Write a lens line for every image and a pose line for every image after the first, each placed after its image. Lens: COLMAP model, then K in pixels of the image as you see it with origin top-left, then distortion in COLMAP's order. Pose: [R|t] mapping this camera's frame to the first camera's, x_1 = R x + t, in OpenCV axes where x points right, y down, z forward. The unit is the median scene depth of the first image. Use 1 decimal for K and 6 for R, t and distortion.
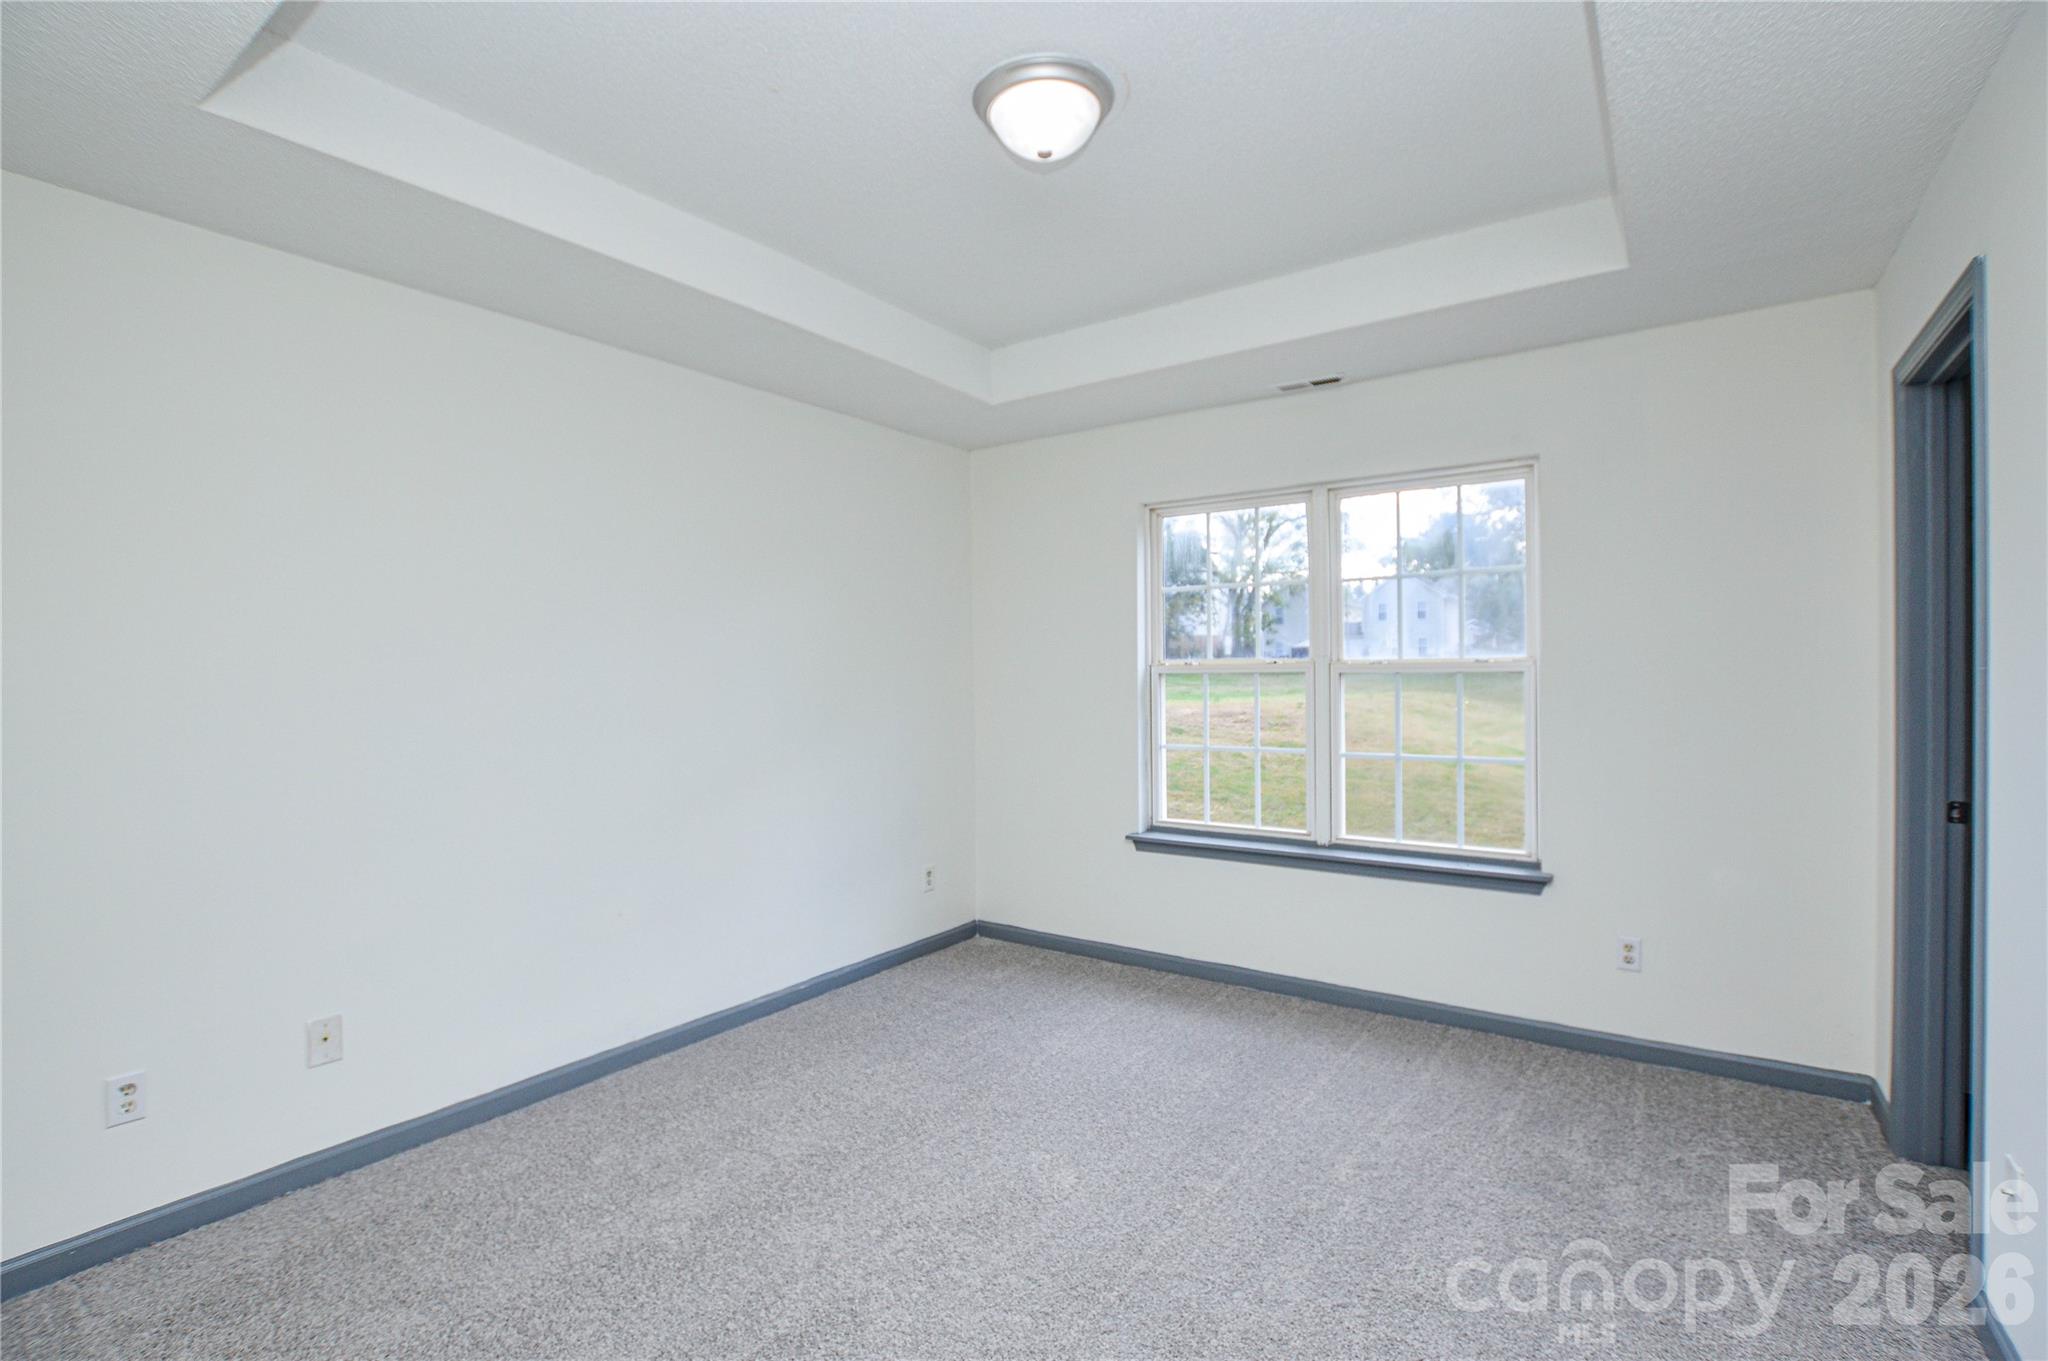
lens RADIAL K [[924.6, 0, 1016.7], [0, 924.6, 681.3], [0, 0, 1]] dist [-0.025598, 0.000584]
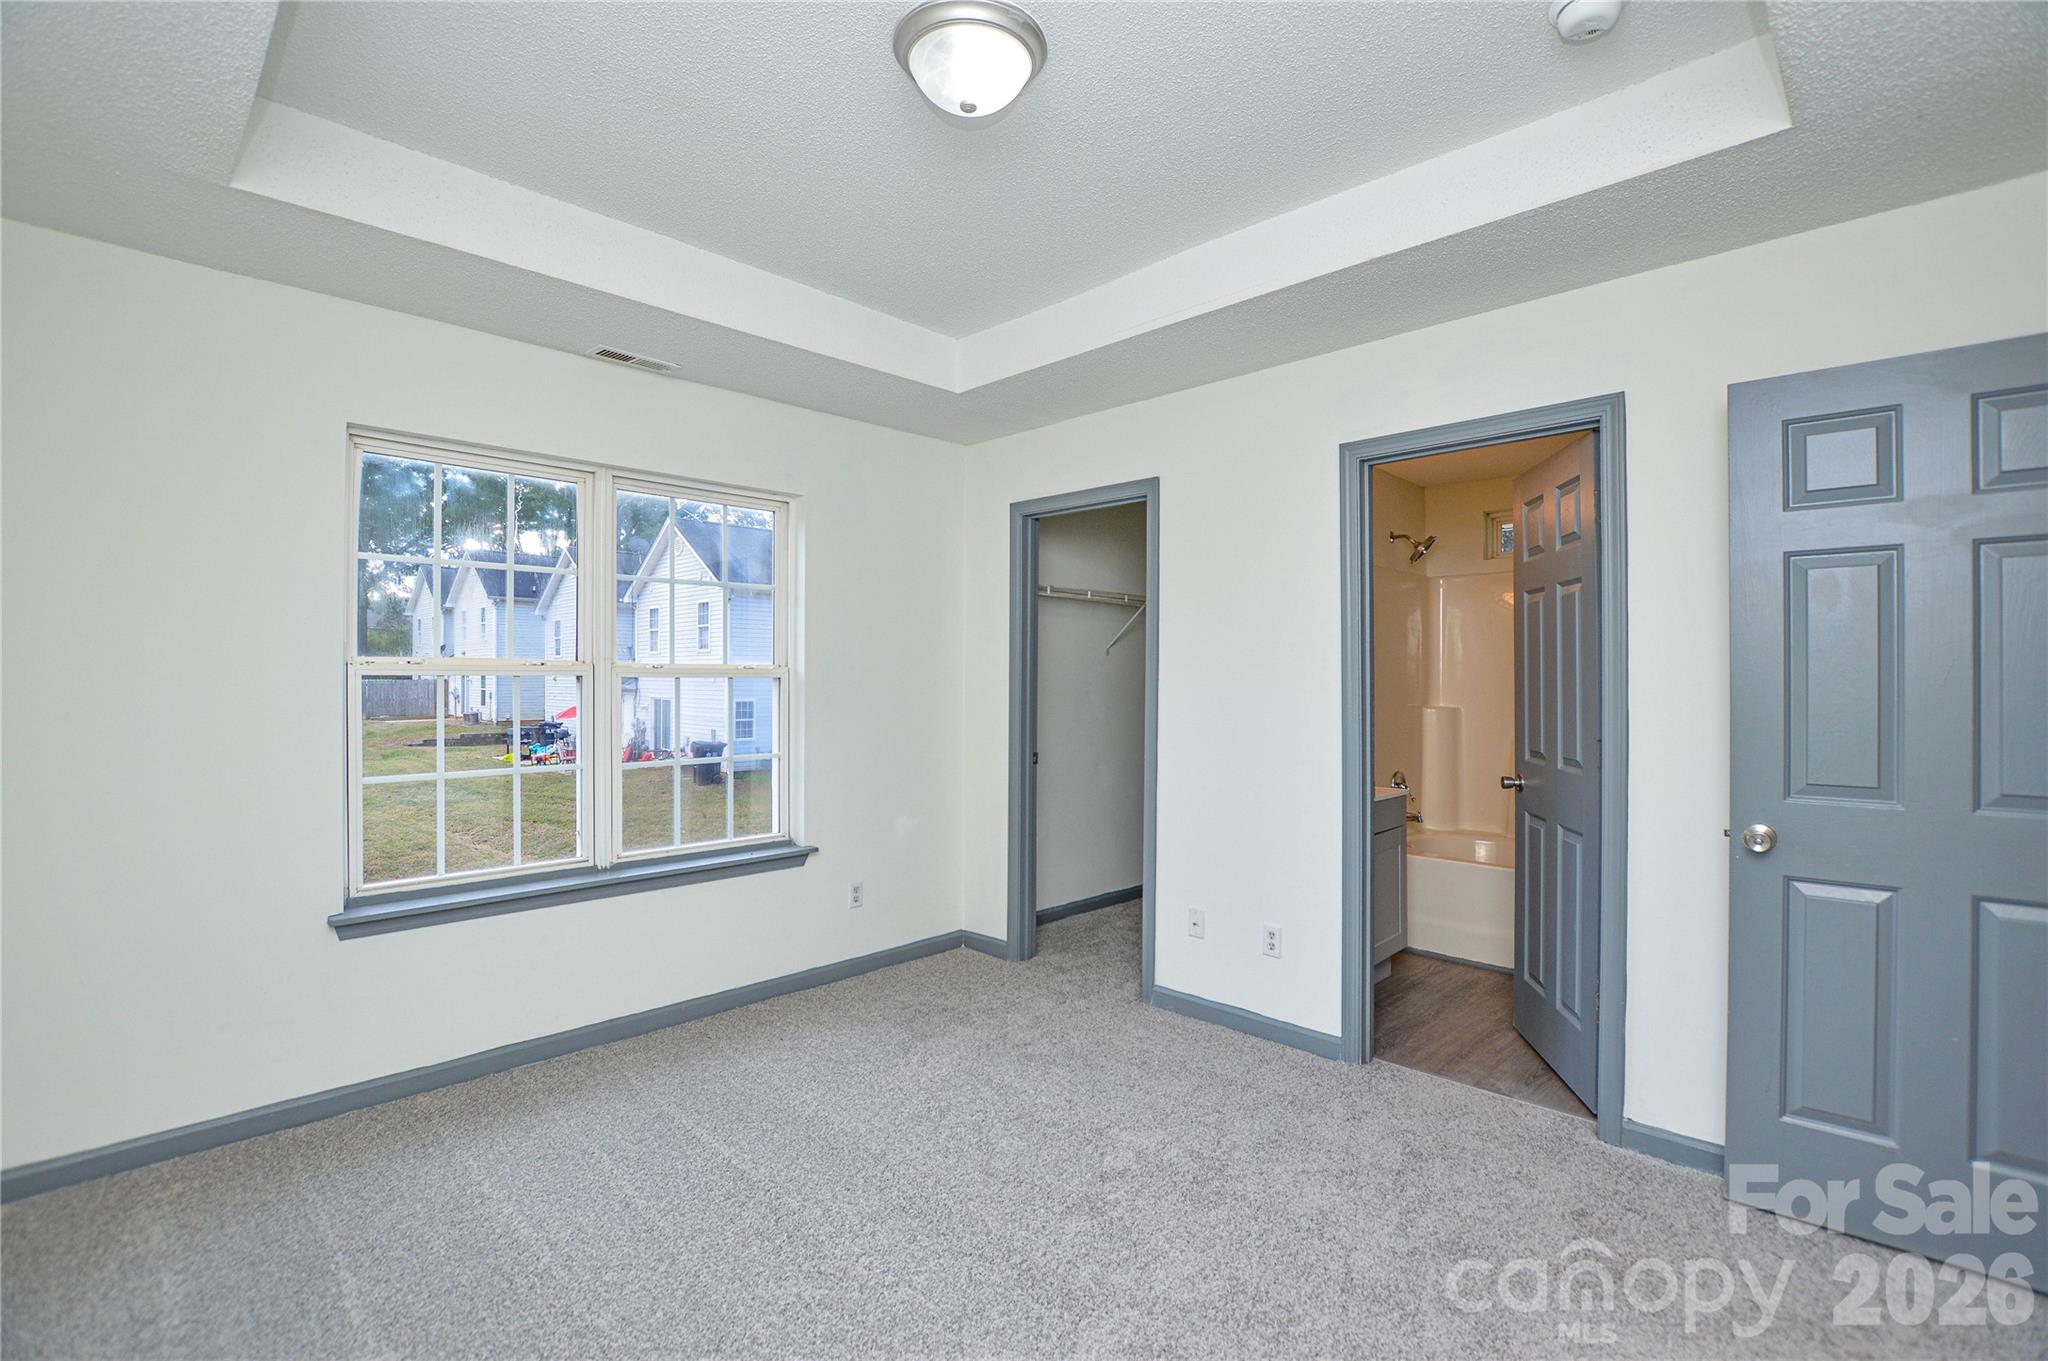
lens RADIAL K [[924.6, 0, 1016.7], [0, 924.6, 681.3], [0, 0, 1]] dist [-0.025598, 0.000584]
pose [[0.151141, 0.013786, 0.988416, -0.553183], [0.006259, 0.999869, -0.014902, 0.013003], [-0.988492, 0.008439, 0.151035, 0.520467]]
